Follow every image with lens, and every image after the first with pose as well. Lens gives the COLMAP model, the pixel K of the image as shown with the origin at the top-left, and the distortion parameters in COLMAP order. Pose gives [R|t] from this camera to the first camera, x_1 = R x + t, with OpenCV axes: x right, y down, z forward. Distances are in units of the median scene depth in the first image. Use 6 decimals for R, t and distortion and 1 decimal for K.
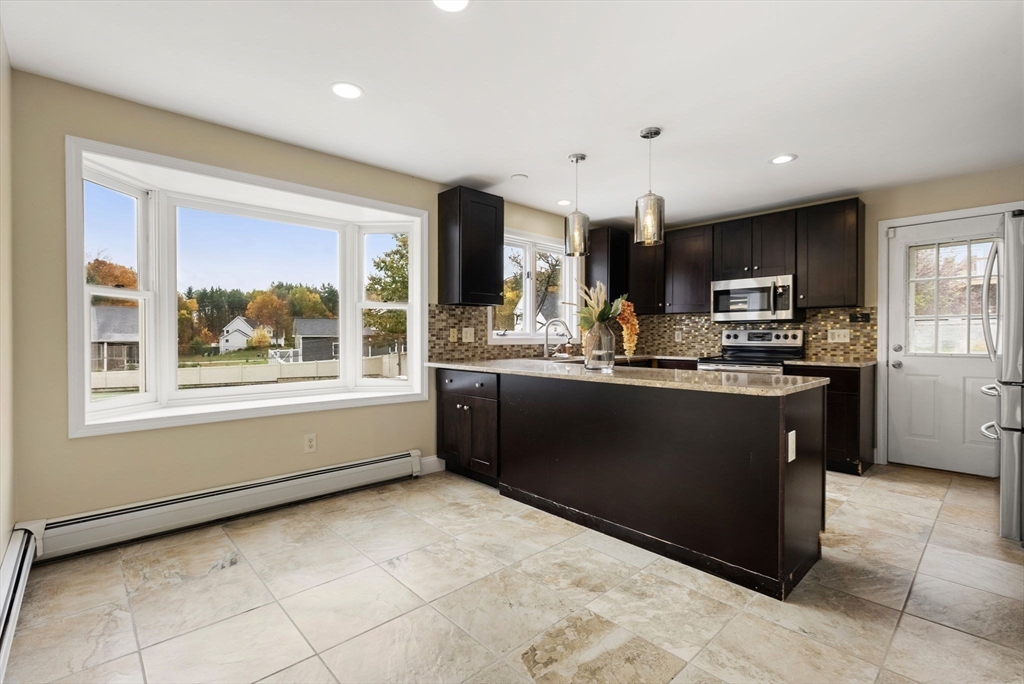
lens RADIAL K [[462.8, 0, 512.0], [0, 462.8, 342.0], [0, 0, 1]] dist [0.001707, 0.000231]
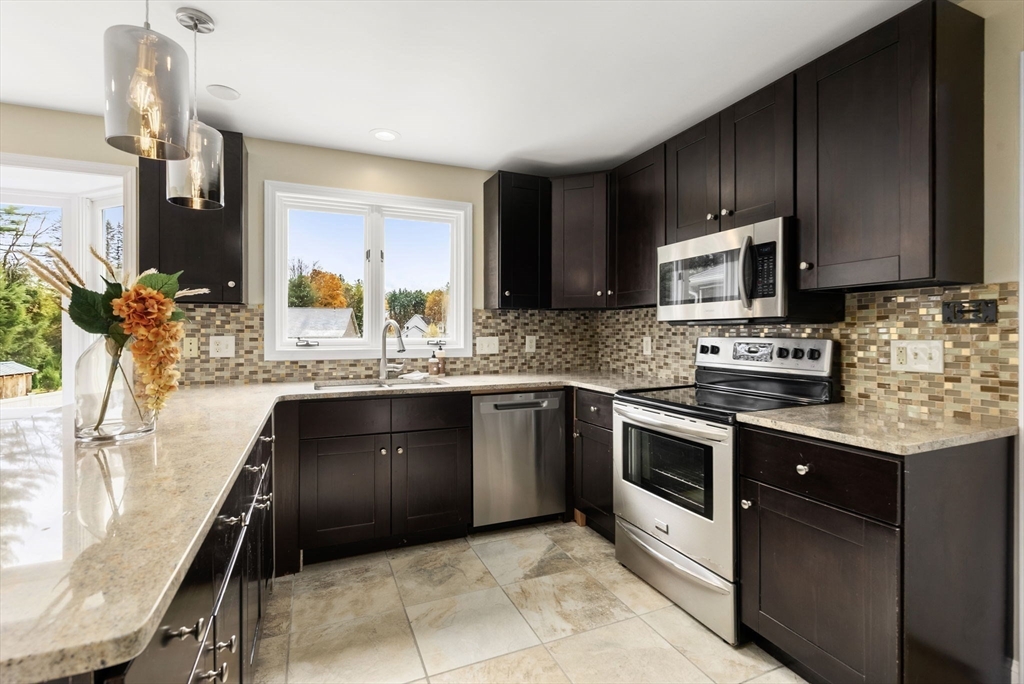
lens RADIAL K [[466.8, 0, 510.0], [0, 466.8, 335.0], [0, 0, 1]] dist [-0.001016, -0.000182]
pose [[0.938000, 0.001098, -0.346633, 0.513810], [-0.002703, 0.999988, -0.004149, -0.029316], [0.346624, 0.004828, 0.937992, 0.486729]]
